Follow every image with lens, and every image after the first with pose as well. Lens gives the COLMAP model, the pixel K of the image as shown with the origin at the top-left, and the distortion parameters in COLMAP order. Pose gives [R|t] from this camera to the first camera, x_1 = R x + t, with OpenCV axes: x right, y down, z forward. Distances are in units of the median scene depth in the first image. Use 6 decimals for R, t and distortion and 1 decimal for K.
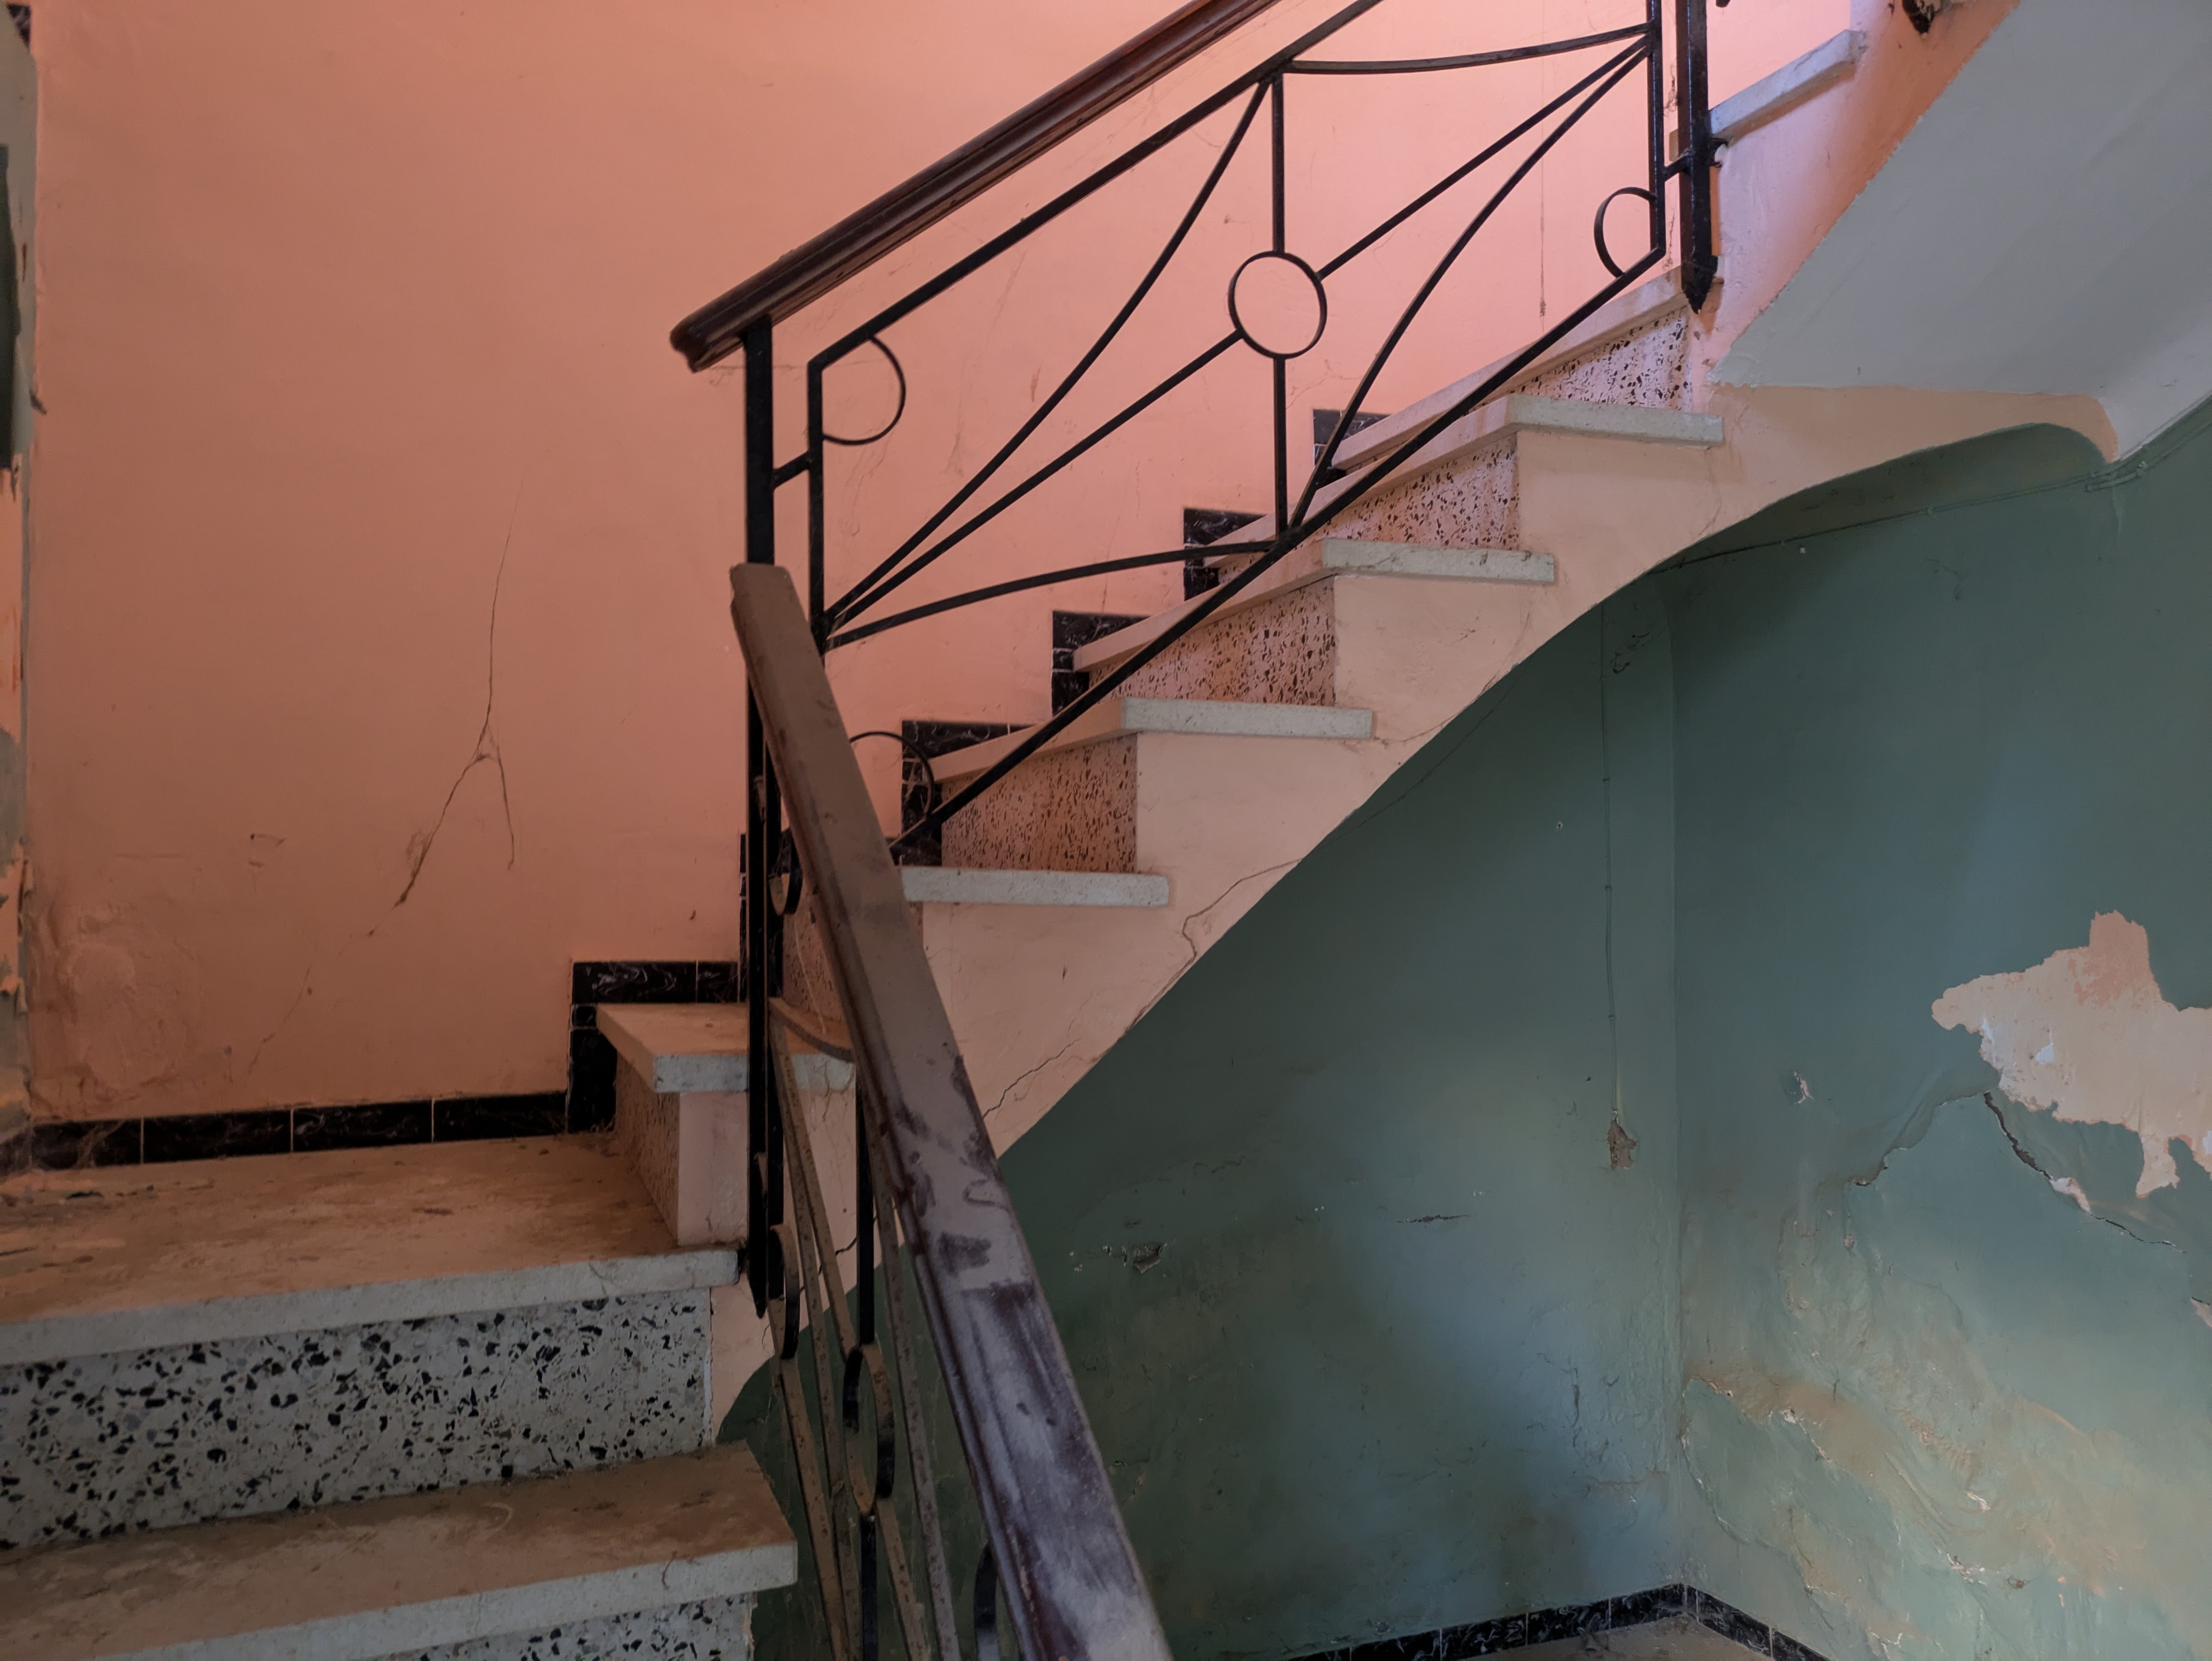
lens RADIAL K [[1613.0, 0, 1107.3], [0, 1613.0, 845.8], [0, 0, 1]] dist [0.063815, -0.072844]
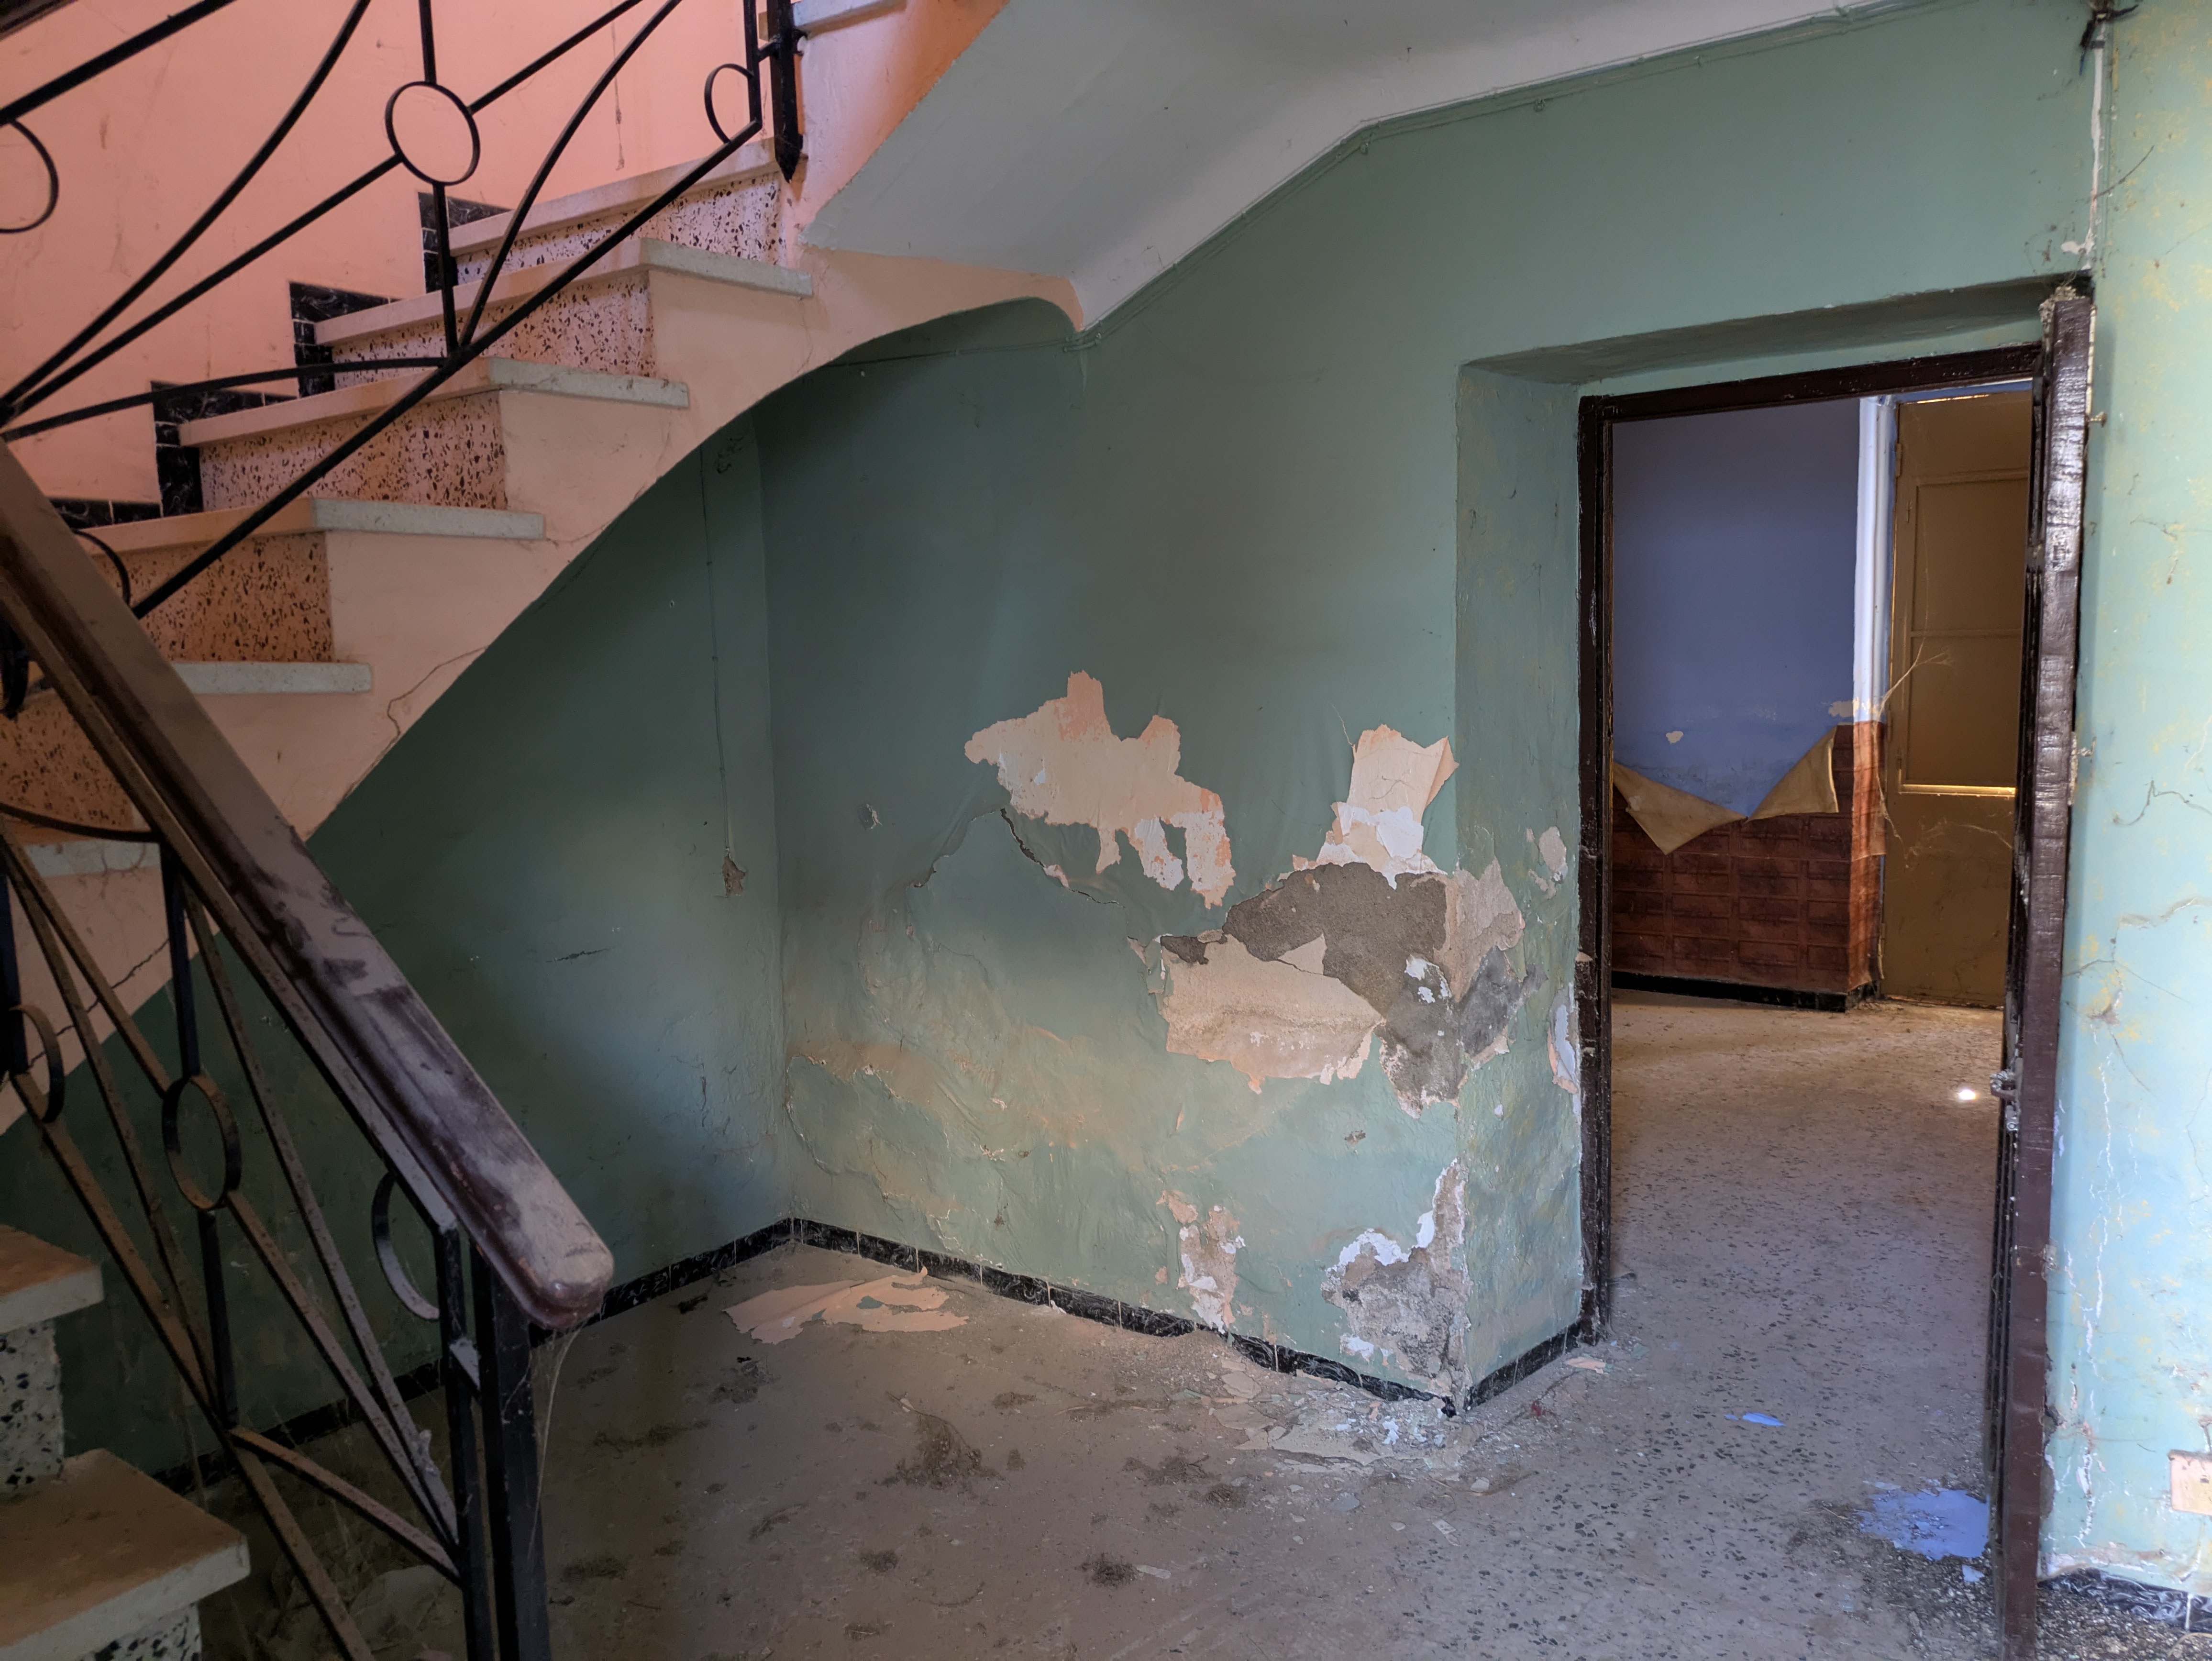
lens RADIAL K [[1614.7, 0, 1106.0], [0, 1614.7, 830.5], [0, 0, 1]] dist [0.001977, 0.001004]
pose [[0.842584, -0.076331, 0.533128, -0.114020], [0.001396, 0.990212, 0.139567, -0.018530], [-0.538562, -0.116852, 0.834444, -0.179078]]
